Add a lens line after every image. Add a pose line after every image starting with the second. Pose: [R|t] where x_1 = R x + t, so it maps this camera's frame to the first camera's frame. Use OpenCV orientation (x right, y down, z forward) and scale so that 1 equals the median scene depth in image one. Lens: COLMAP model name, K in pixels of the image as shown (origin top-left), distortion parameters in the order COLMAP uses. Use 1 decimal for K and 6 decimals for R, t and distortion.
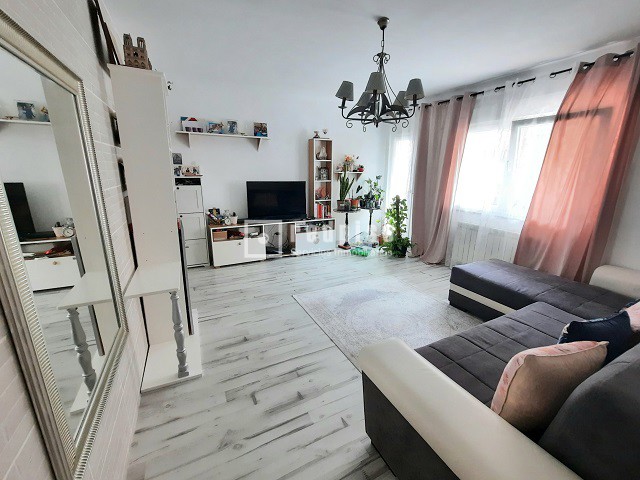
lens RADIAL K [[271.9, 0, 324.6], [0, 271.9, 239.1], [0, 0, 1]] dist [0.002673, 0.000308]
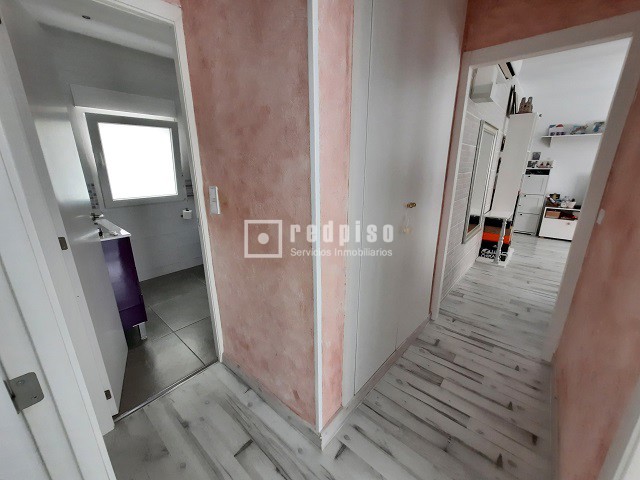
lens RADIAL K [[256.2, 0, 332.2], [0, 256.2, 236.5], [0, 0, 1]] dist [0.003673, 0.000634]
pose [[0.398902, 0.238040, -0.885559, 0.305643], [-0.226548, 0.961366, 0.156368, 0.134205], [0.888568, 0.138247, 0.437418, -0.453616]]
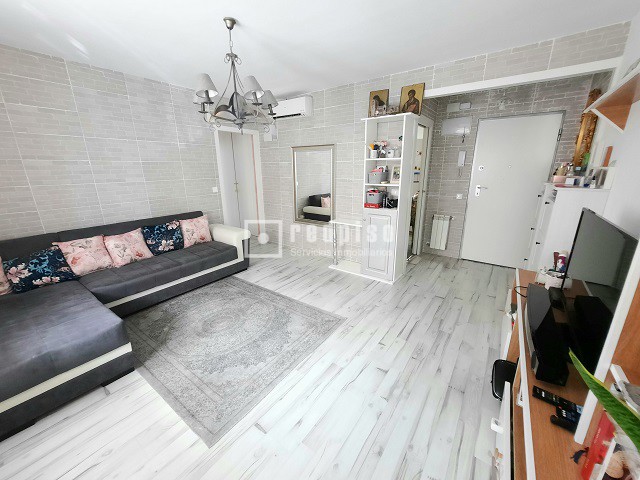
lens RADIAL K [[256.2, 0, 330.1], [0, 256.2, 238.8], [0, 0, 1]] dist [0.003673, 0.000634]
pose [[-0.880712, 0.116012, -0.459225, 0.213389], [-0.126847, 0.876356, 0.464661, -0.306445], [0.456351, 0.467484, -0.757102, 1.167555]]
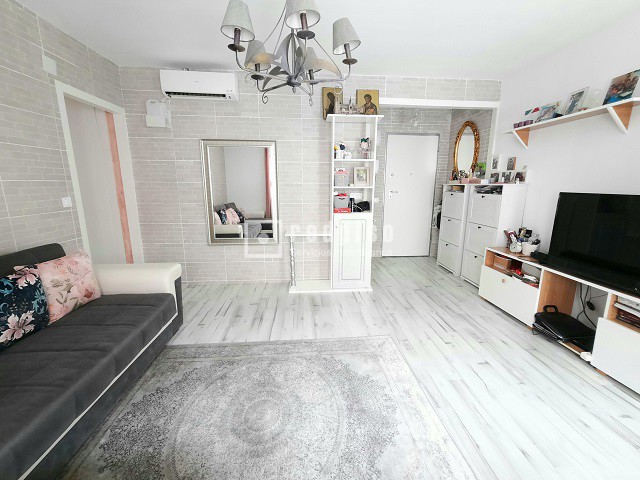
lens RADIAL K [[271.9, 0, 331.1], [0, 271.9, 240.2], [0, 0, 1]] dist [0.002673, 0.000308]
pose [[-0.364665, 0.172596, -0.915003, 0.459763], [-0.242471, 0.931167, 0.272280, -0.160555], [0.899015, 0.321153, -0.297714, 0.786382]]
